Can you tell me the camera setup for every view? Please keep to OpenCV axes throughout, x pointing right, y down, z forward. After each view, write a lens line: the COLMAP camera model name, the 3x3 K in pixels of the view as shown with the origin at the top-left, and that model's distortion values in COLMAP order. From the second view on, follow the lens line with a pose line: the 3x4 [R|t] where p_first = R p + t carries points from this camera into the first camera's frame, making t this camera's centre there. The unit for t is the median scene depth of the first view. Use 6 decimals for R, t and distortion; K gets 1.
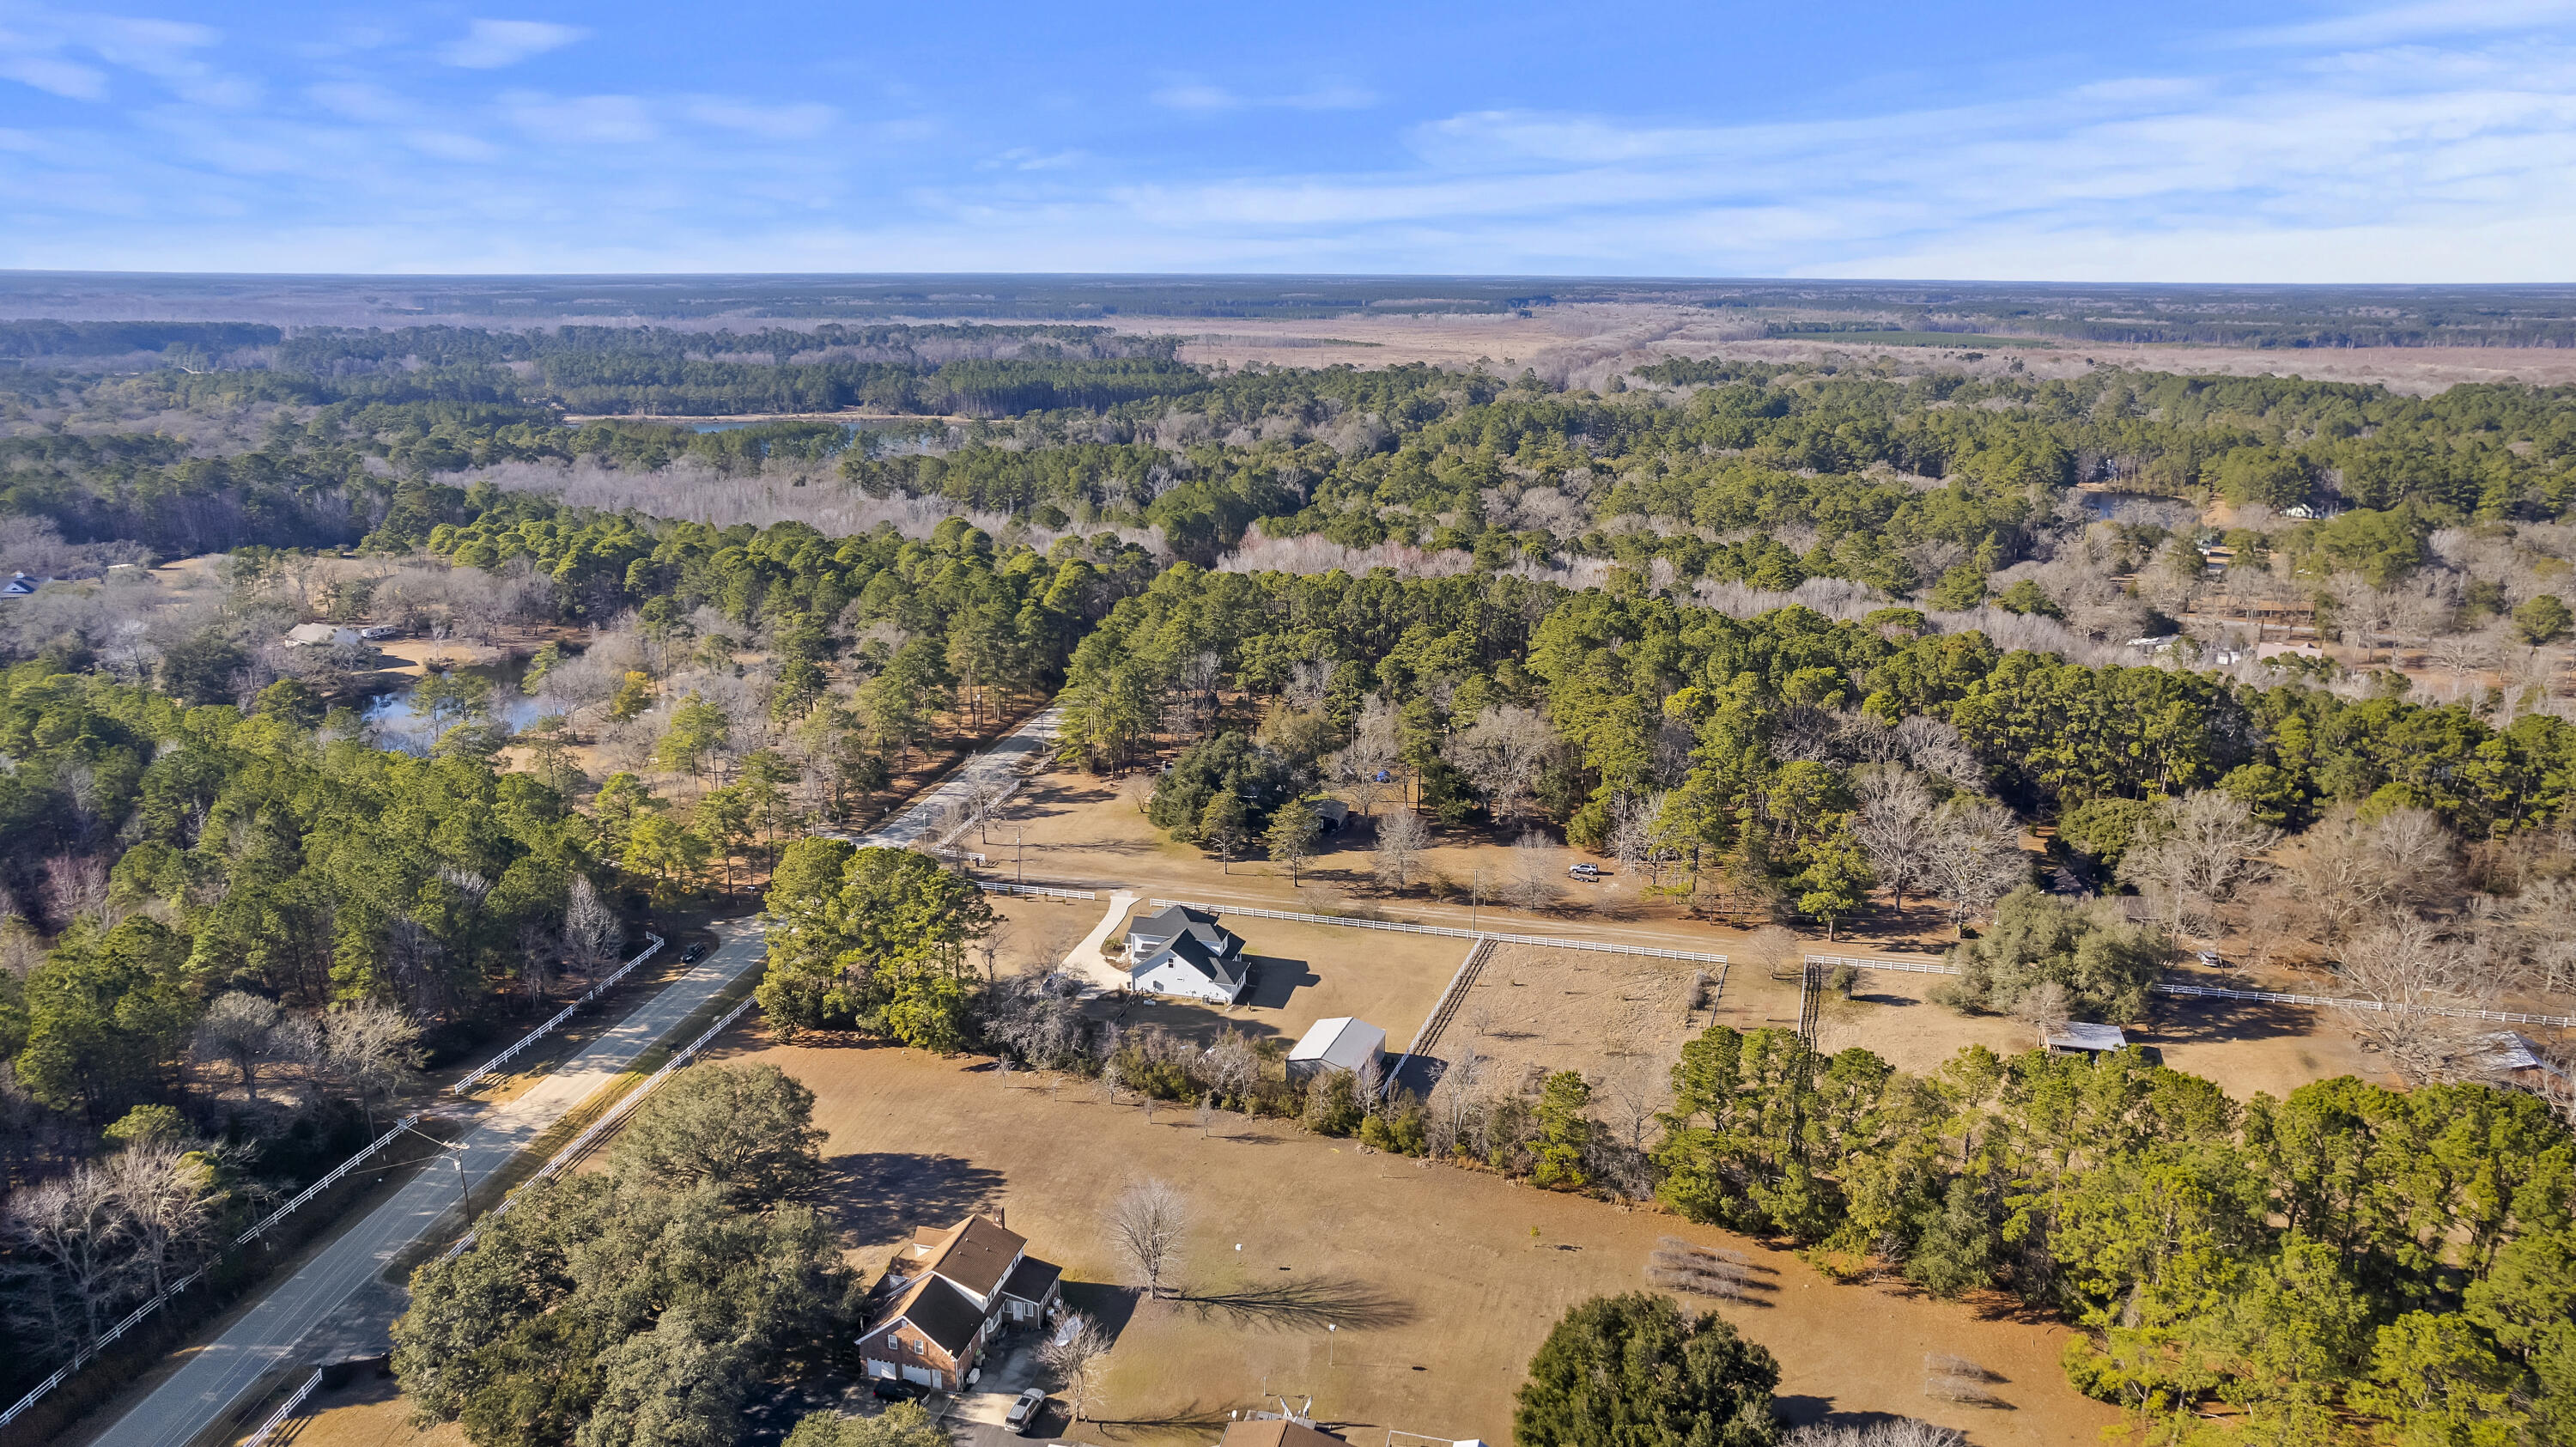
lens RADIAL K [[1668.3, 0, 1288.0], [0, 1668.3, 723.5], [0, 0, 1]] dist [-0.042141, 0.041346]
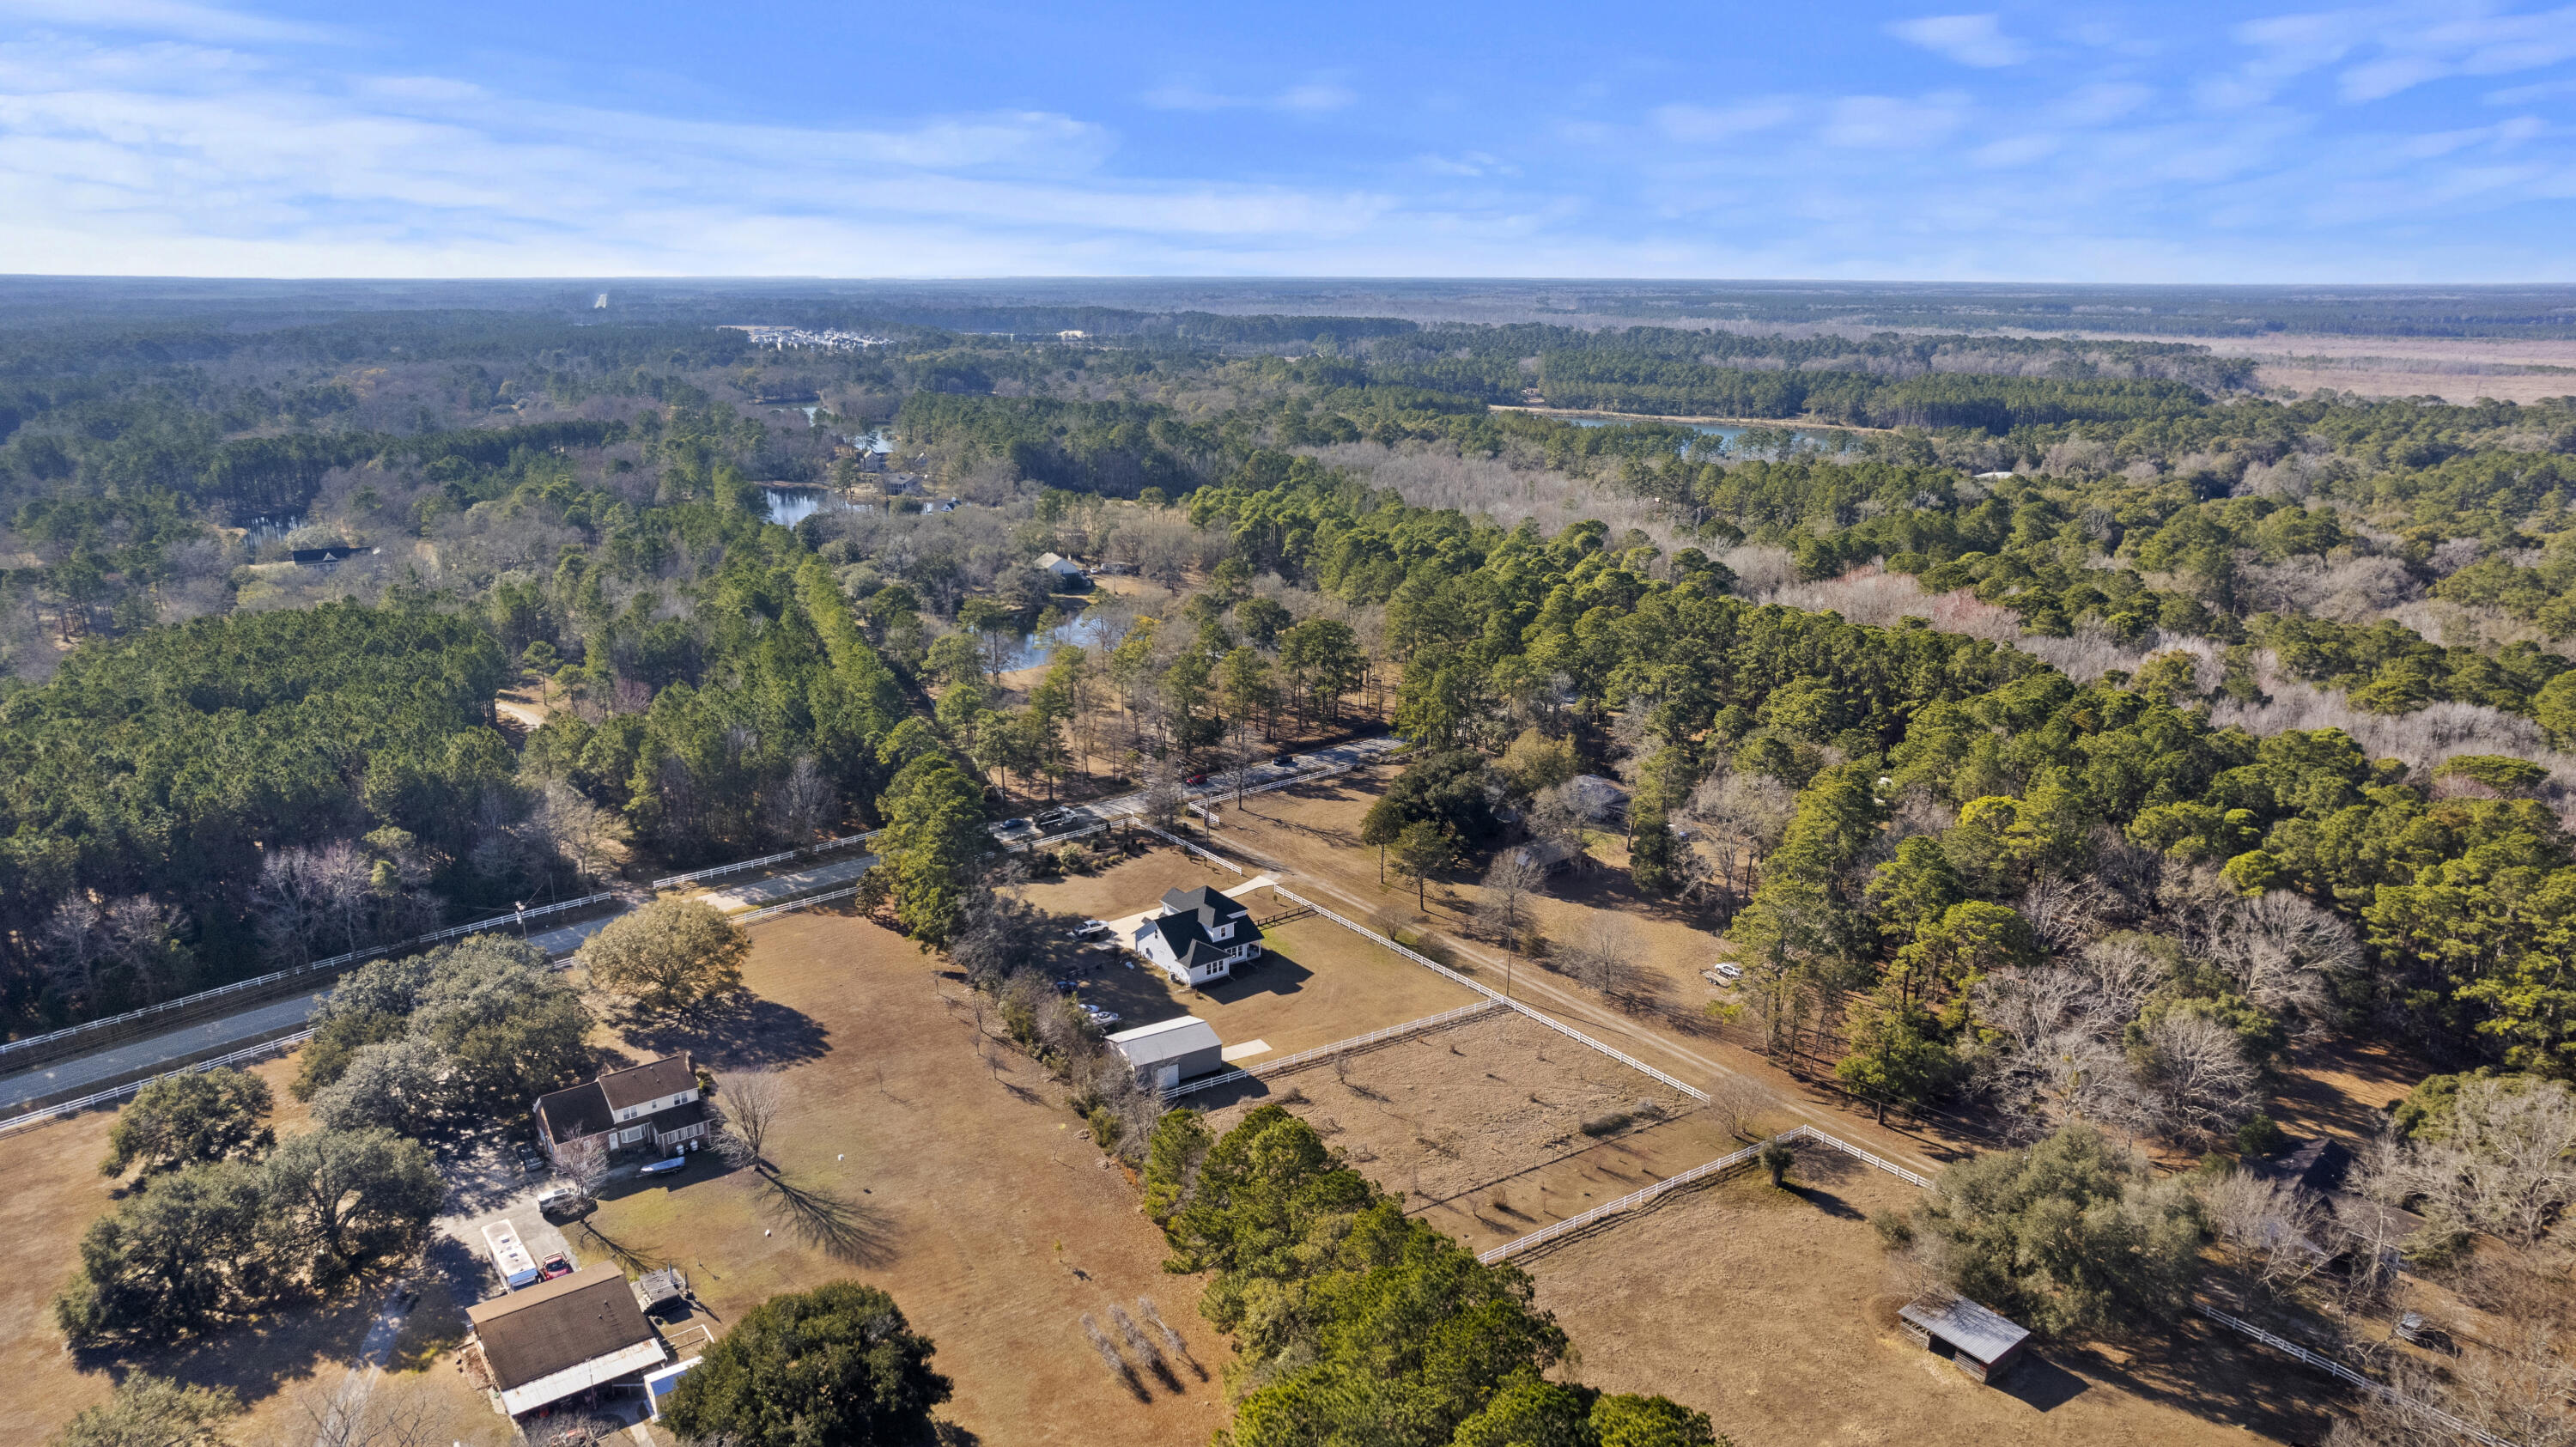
lens RADIAL K [[1668.3, 0, 1288.0], [0, 1668.3, 723.5], [0, 0, 1]] dist [-0.042141, 0.041346]
pose [[0.778772, 0.164708, -0.605298, 0.581791], [-0.166969, 0.984532, 0.053081, -0.052795], [0.604678, 0.059728, 0.794227, 0.207717]]
